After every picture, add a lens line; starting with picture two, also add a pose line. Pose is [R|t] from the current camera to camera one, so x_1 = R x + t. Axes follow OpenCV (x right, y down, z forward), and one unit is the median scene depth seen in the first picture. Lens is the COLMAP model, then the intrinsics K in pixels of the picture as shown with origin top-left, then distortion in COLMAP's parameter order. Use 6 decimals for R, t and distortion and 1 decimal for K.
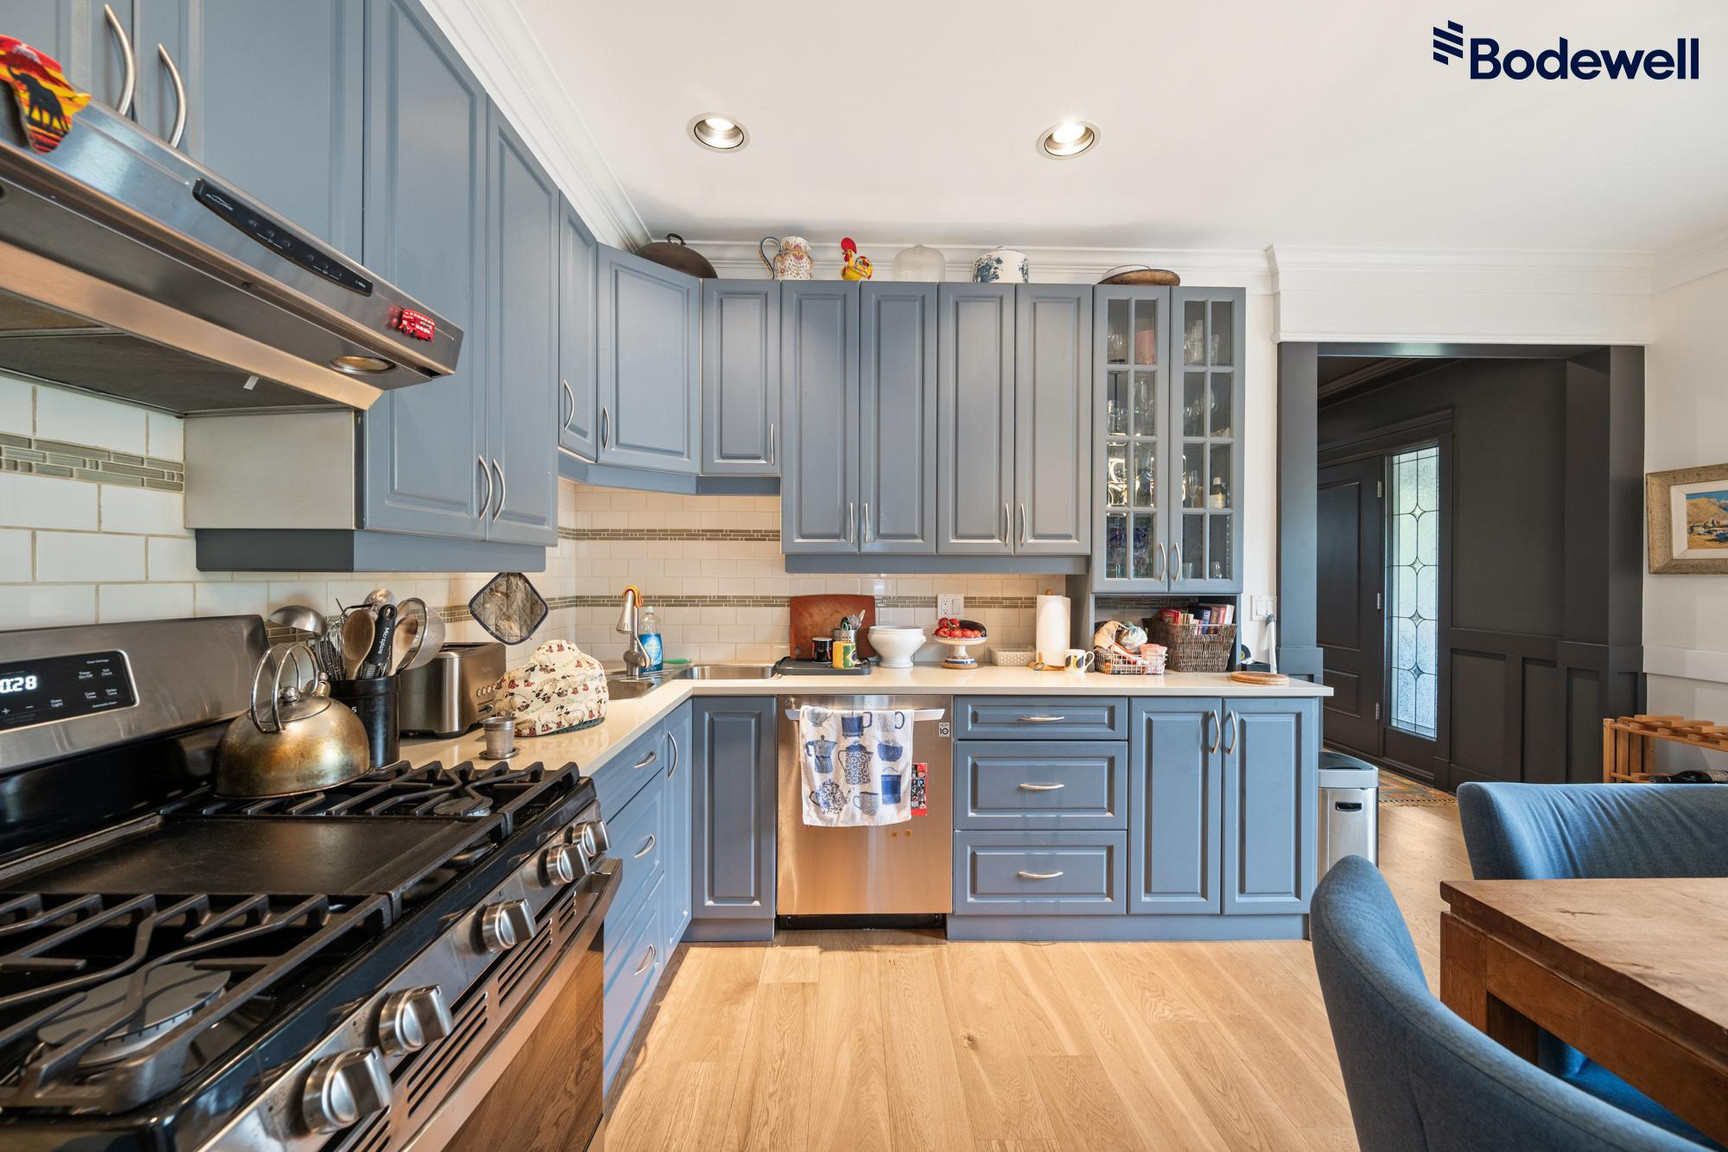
lens RADIAL K [[678.3, 0, 873.8], [0, 678.3, 582.7], [0, 0, 1]] dist [0.000731, 0.000595]
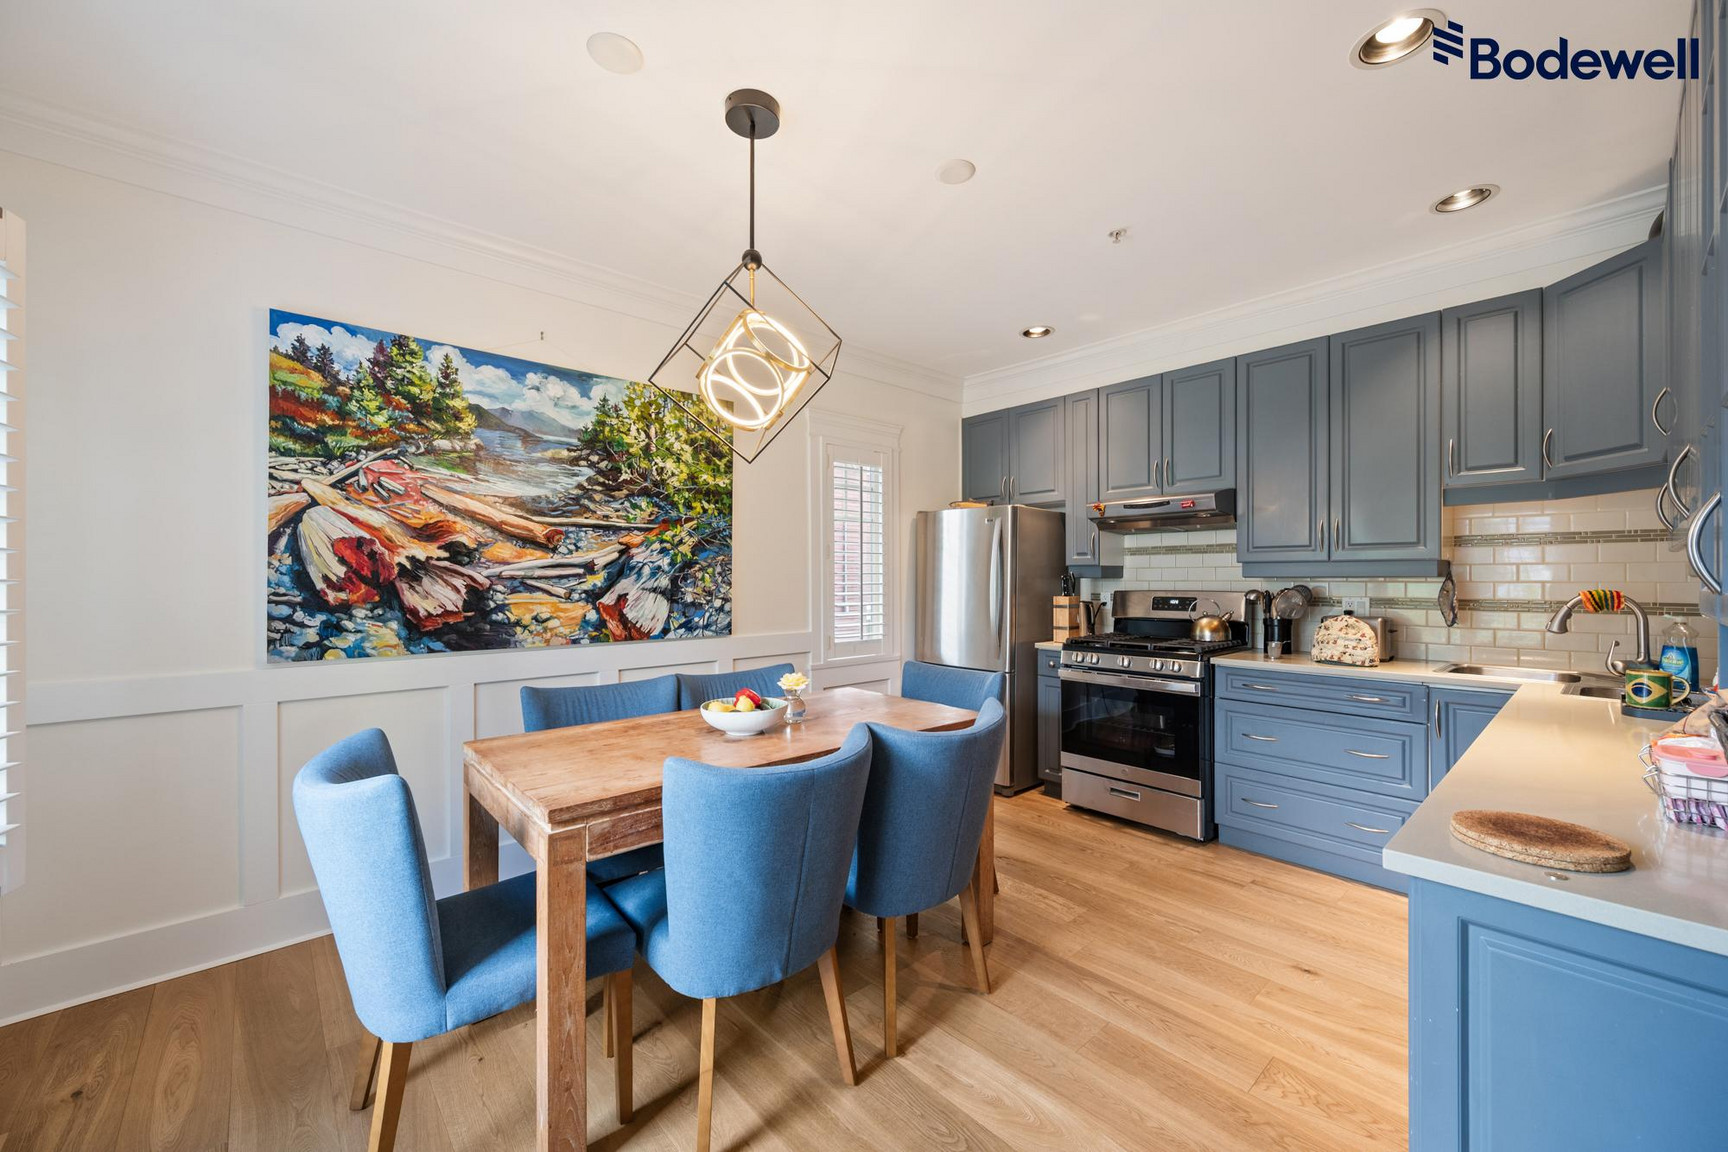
lens RADIAL K [[678.3, 0, 867.4], [0, 678.3, 580.7], [0, 0, 1]] dist [0.000731, 0.000595]
pose [[-0.768681, -0.002566, -0.639627, 1.178017], [-0.010553, 0.999907, 0.008671, -0.007263], [0.639545, 0.013415, -0.768636, 1.117309]]
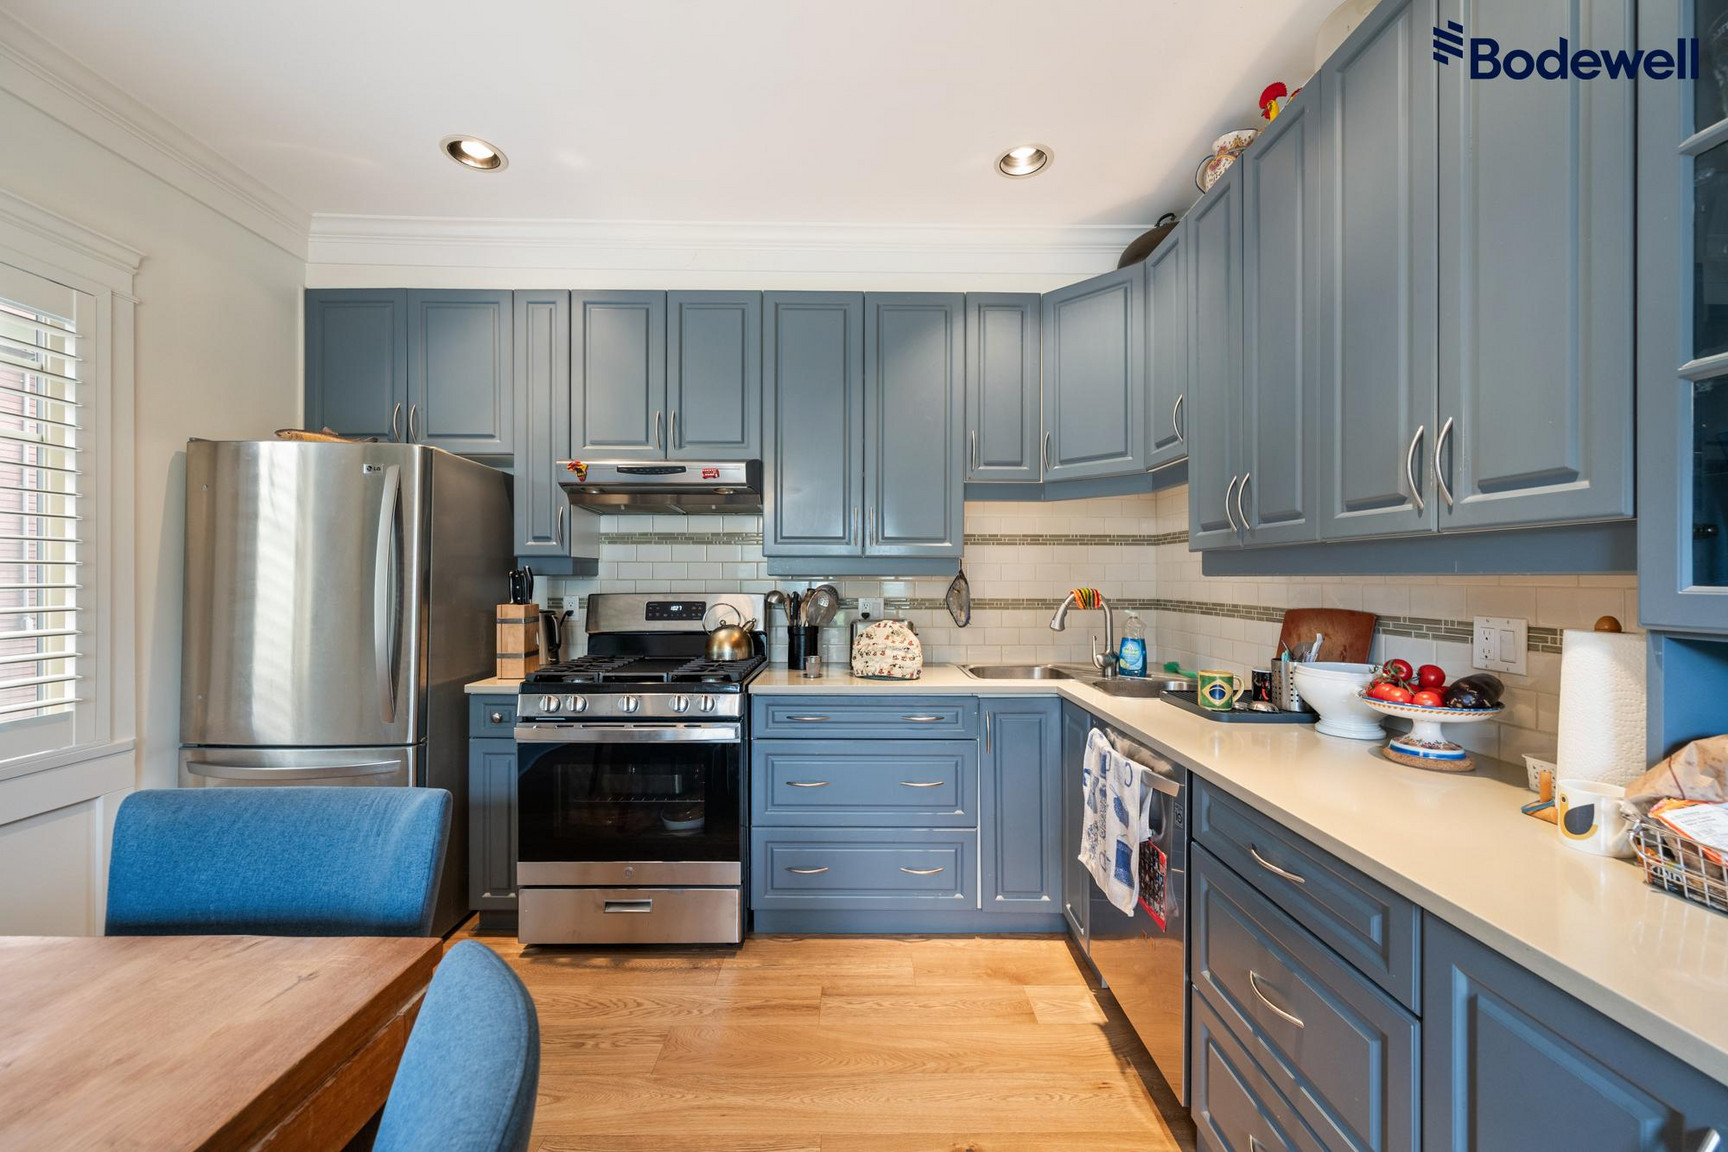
lens RADIAL K [[678.3, 0, 861.1], [0, 678.3, 573.2], [0, 0, 1]] dist [0.000731, 0.000595]
pose [[-0.033319, -0.009479, -0.999400, 0.759717], [-0.013394, 0.999869, -0.009037, -0.005492], [0.999355, 0.013085, -0.033442, 0.703975]]
